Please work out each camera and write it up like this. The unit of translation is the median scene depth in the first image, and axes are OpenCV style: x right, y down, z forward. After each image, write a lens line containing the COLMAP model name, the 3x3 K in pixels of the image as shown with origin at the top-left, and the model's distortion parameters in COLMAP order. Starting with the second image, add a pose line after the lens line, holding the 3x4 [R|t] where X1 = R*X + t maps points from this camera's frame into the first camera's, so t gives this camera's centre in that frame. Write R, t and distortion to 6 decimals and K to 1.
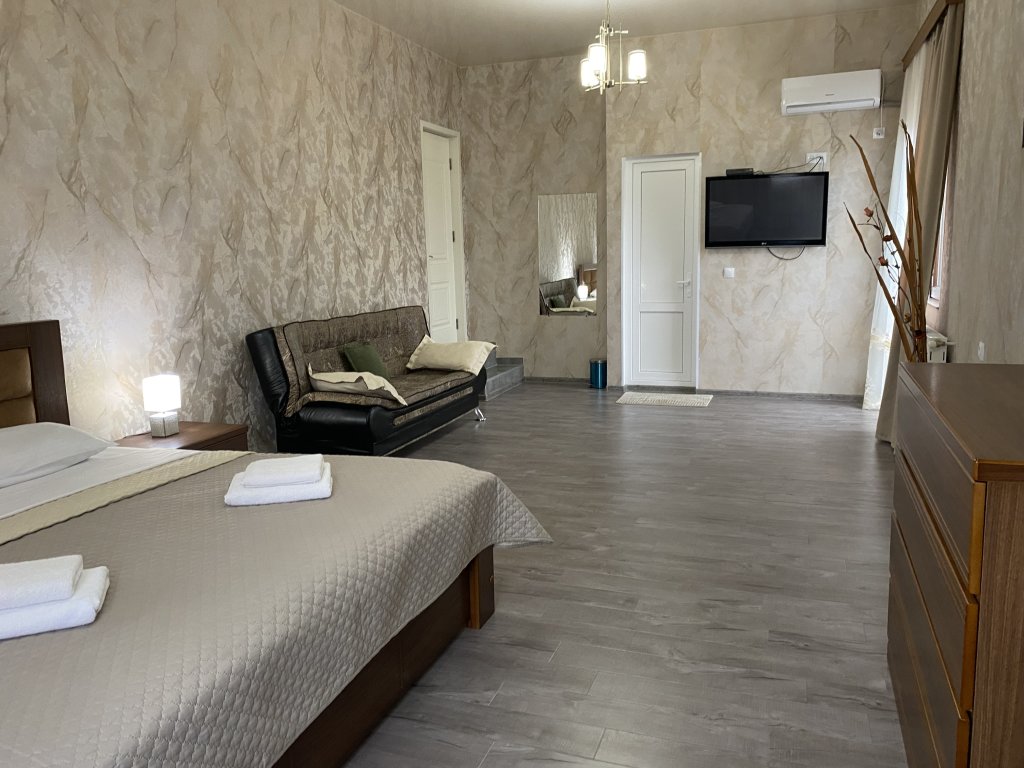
lens RADIAL K [[774.2, 0, 515.0], [0, 774.2, 374.6], [0, 0, 1]] dist [0.075627, -0.113462]
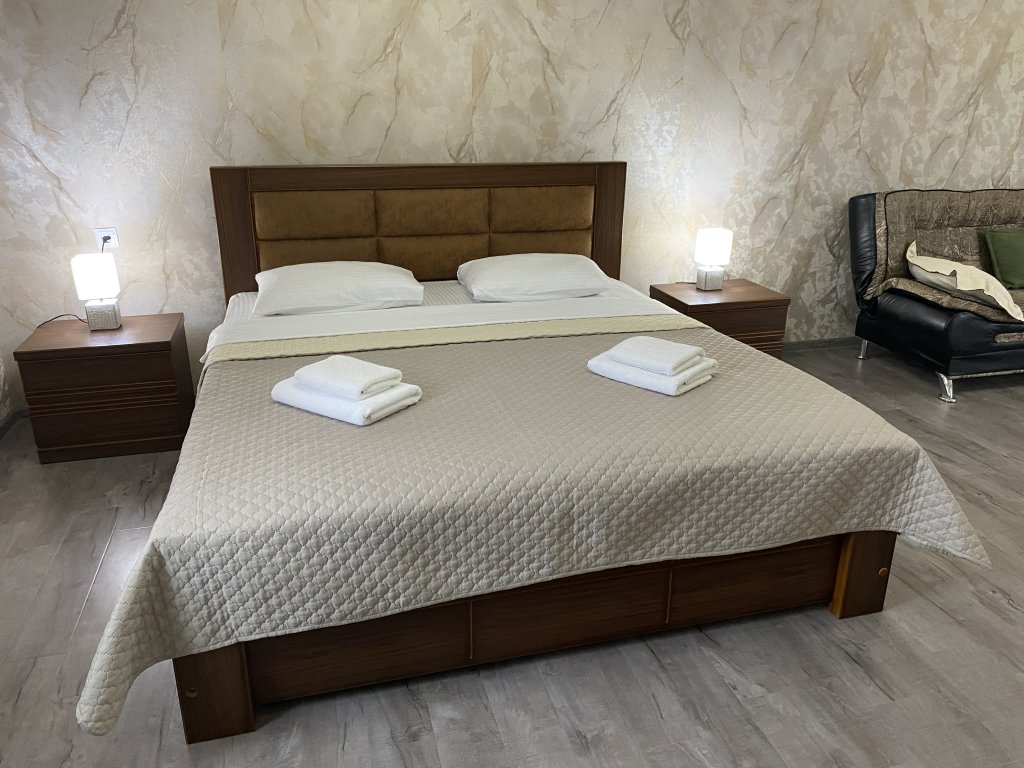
lens RADIAL K [[775.7, 0, 511.4], [0, 775.7, 373.6], [0, 0, 1]] dist [0.003822, 0.000532]
pose [[0.575552, 0.303740, -0.759264, 0.173499], [-0.150169, 0.951930, 0.266981, -0.041158], [0.803859, -0.039644, 0.593498, 0.174434]]
